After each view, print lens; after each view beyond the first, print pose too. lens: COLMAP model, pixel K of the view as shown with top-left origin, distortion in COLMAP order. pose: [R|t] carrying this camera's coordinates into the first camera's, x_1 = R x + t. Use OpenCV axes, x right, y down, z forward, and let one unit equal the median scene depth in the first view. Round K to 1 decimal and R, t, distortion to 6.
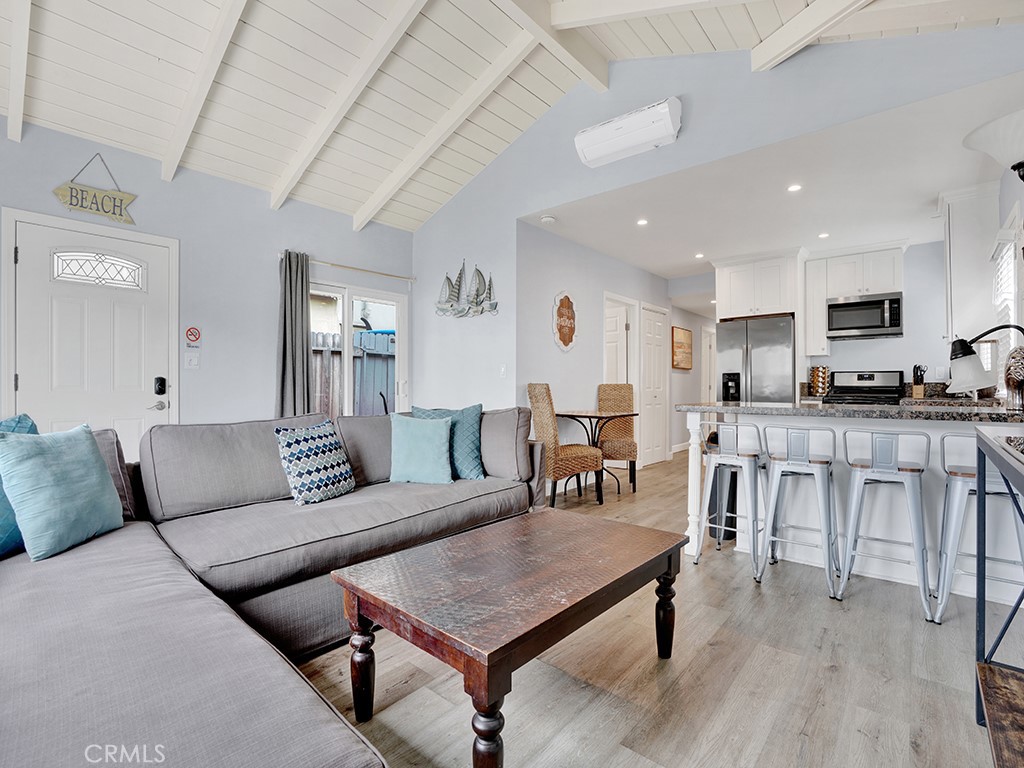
lens RADIAL K [[484.5, 0, 525.9], [0, 484.5, 380.1], [0, 0, 1]] dist [-0.029663, 0.003564]
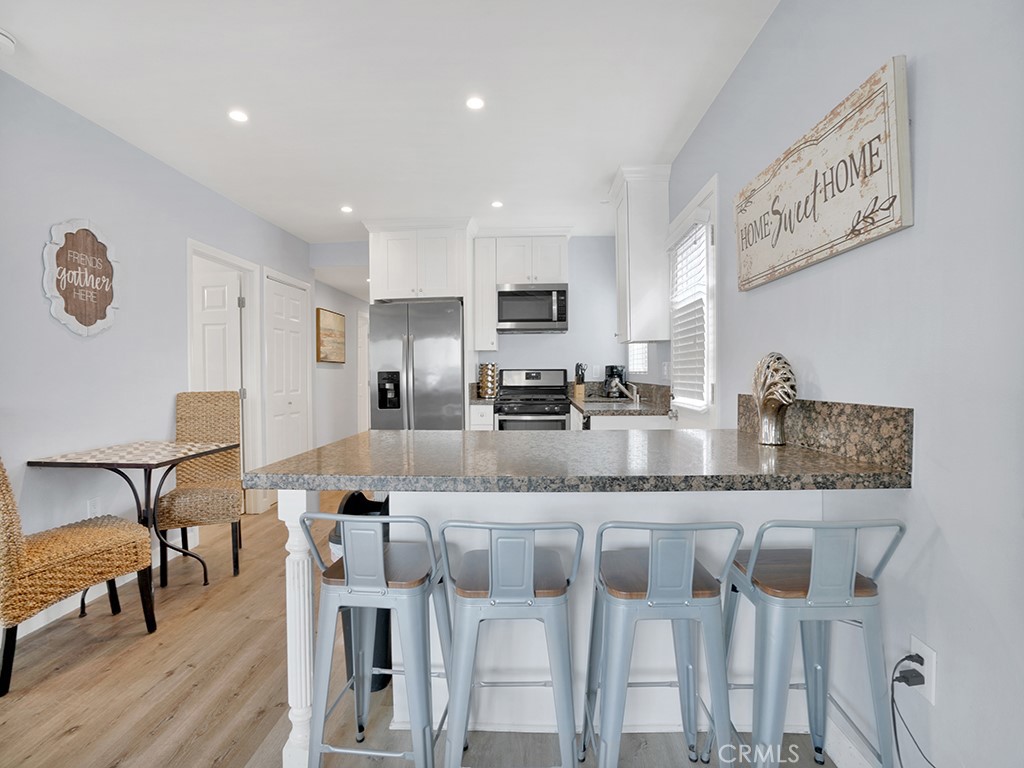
lens RADIAL K [[484.5, 0, 514.1], [0, 484.5, 377.6], [0, 0, 1]] dist [-0.029663, 0.003564]
pose [[0.800219, -0.014703, 0.599527, 0.137084], [0.002515, 0.999773, 0.021162, -0.022640], [-0.599702, -0.015427, 0.800075, 0.294414]]
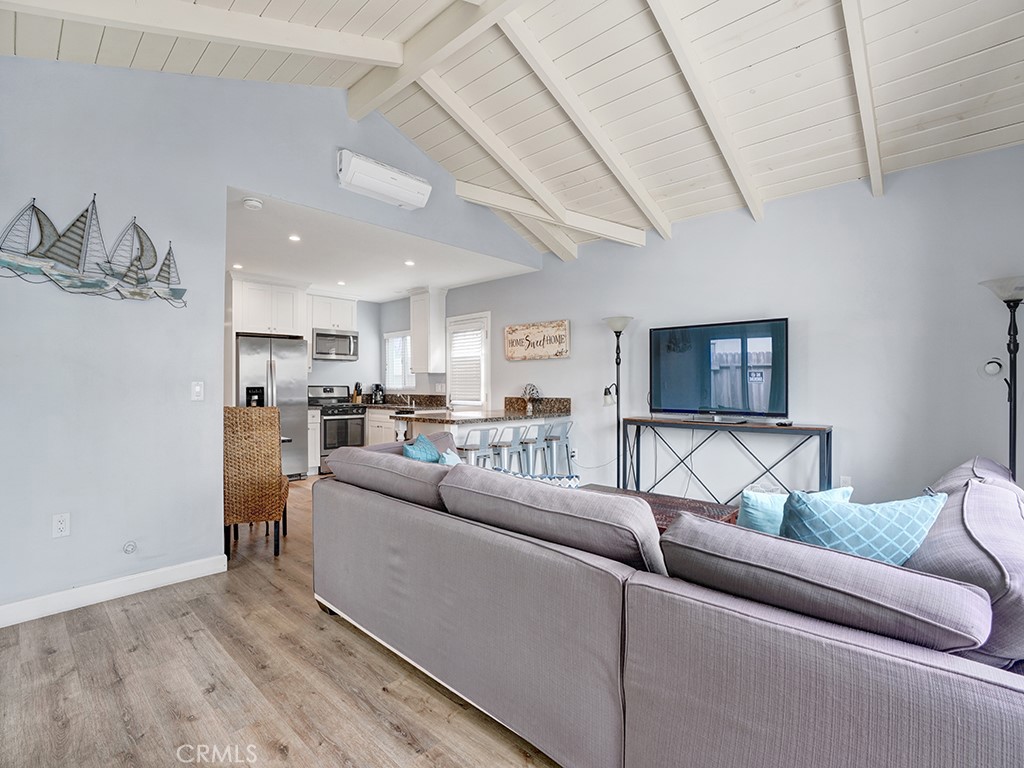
lens RADIAL K [[484.5, 0, 507.4], [0, 484.5, 378.9], [0, 0, 1]] dist [-0.029663, 0.003564]
pose [[0.066395, 0.015302, 0.997676, -0.596801], [-0.015819, 0.999773, -0.014281, -0.026845], [-0.997668, -0.014834, 0.066622, 0.423250]]
